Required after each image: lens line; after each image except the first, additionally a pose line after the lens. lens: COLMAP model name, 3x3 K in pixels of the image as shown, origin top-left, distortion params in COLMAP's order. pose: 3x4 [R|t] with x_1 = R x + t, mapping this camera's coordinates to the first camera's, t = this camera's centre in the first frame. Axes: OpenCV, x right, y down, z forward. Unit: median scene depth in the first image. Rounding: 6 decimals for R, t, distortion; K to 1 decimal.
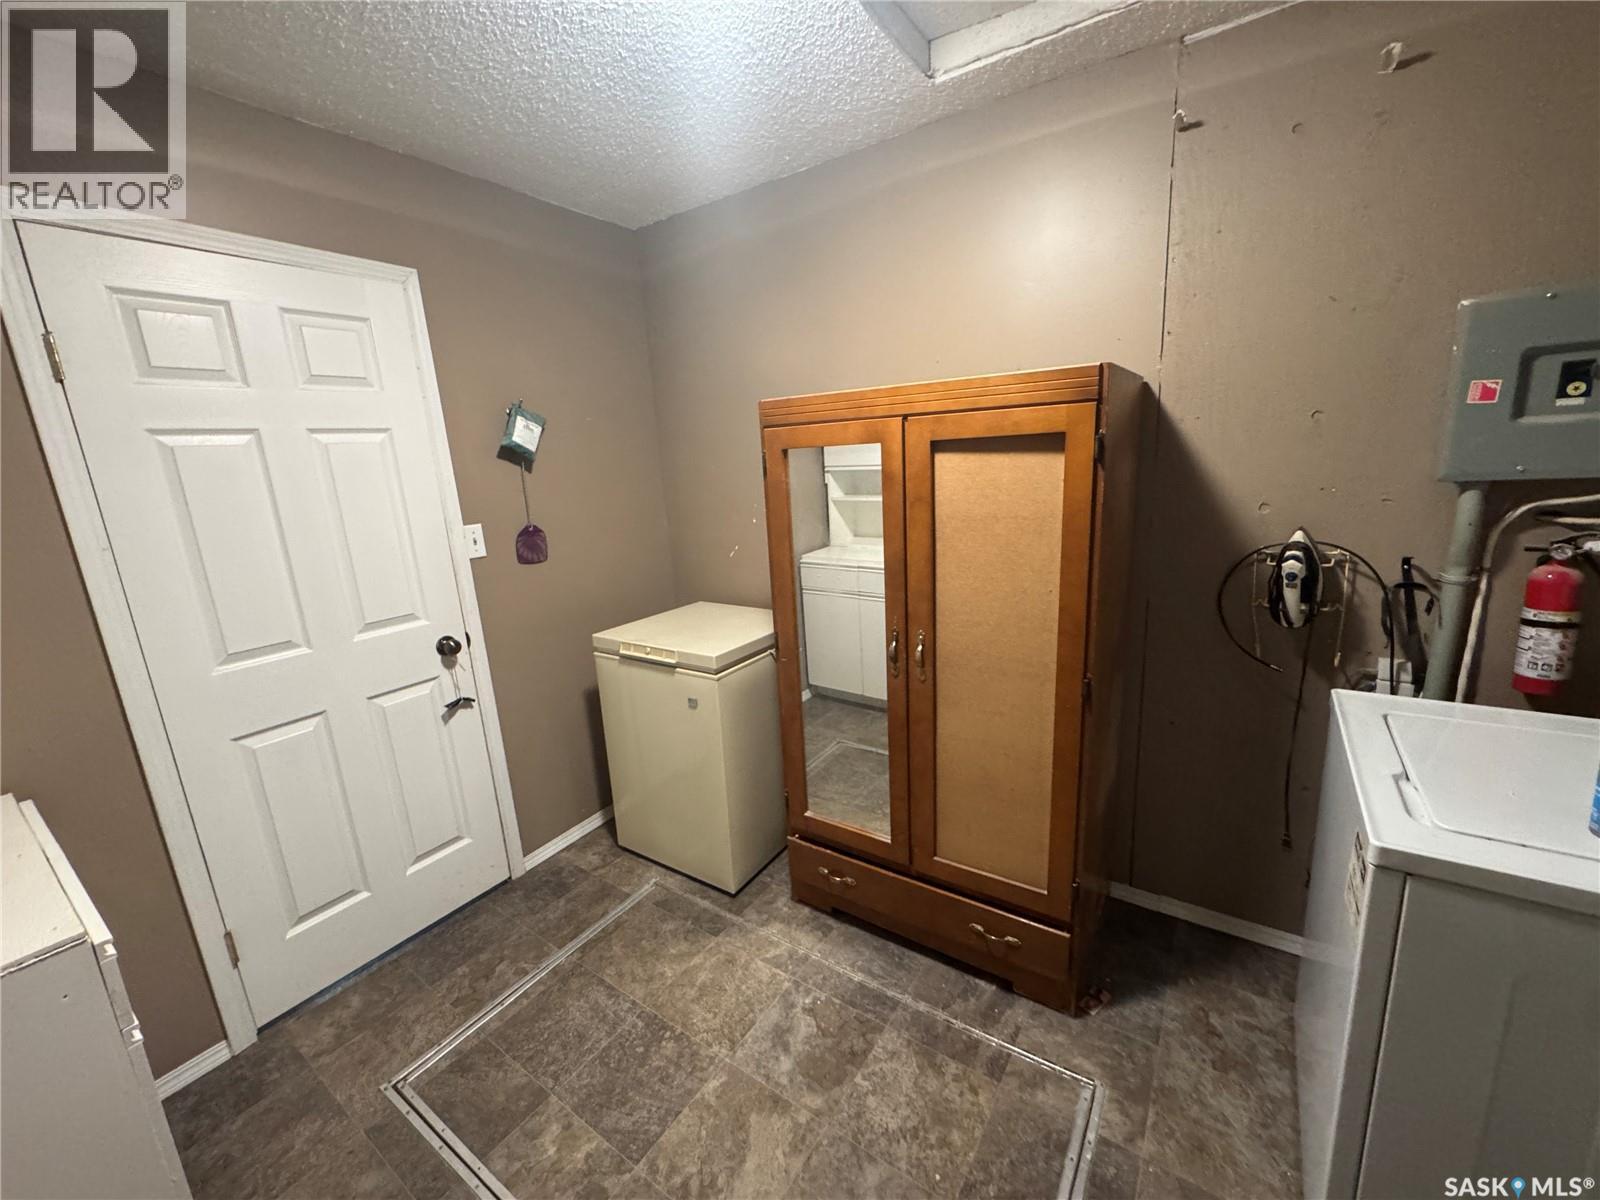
lens RADIAL K [[628.5, 0, 800.0], [0, 628.5, 600.0], [0, 0, 1]] dist [-0.012341, -0.000349]
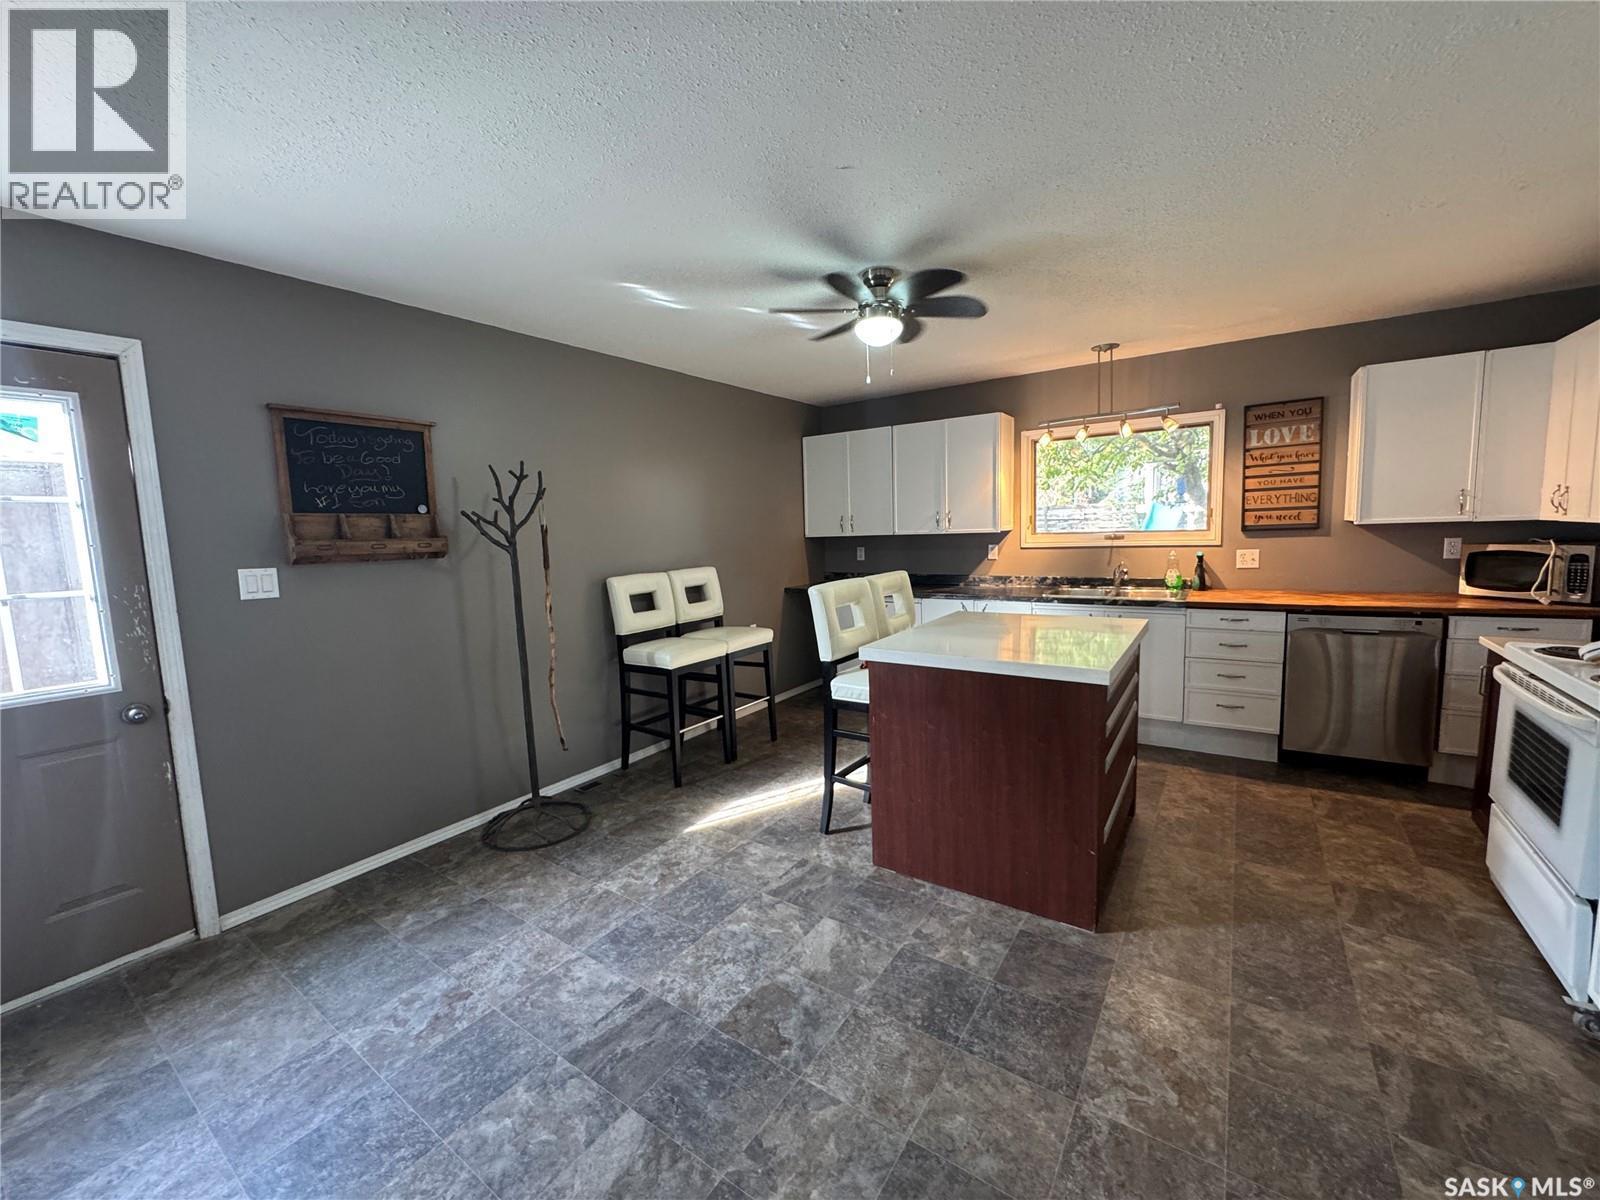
lens RADIAL K [[640.5, 0, 796.0], [0, 640.5, 603.5], [0, 0, 1]] dist [-0.005540, -0.000069]
pose [[-0.996186, 0.085613, 0.016861, -0.051953], [0.086233, 0.936422, 0.340115, -0.222614], [0.013330, 0.340272, -0.940233, 1.113214]]
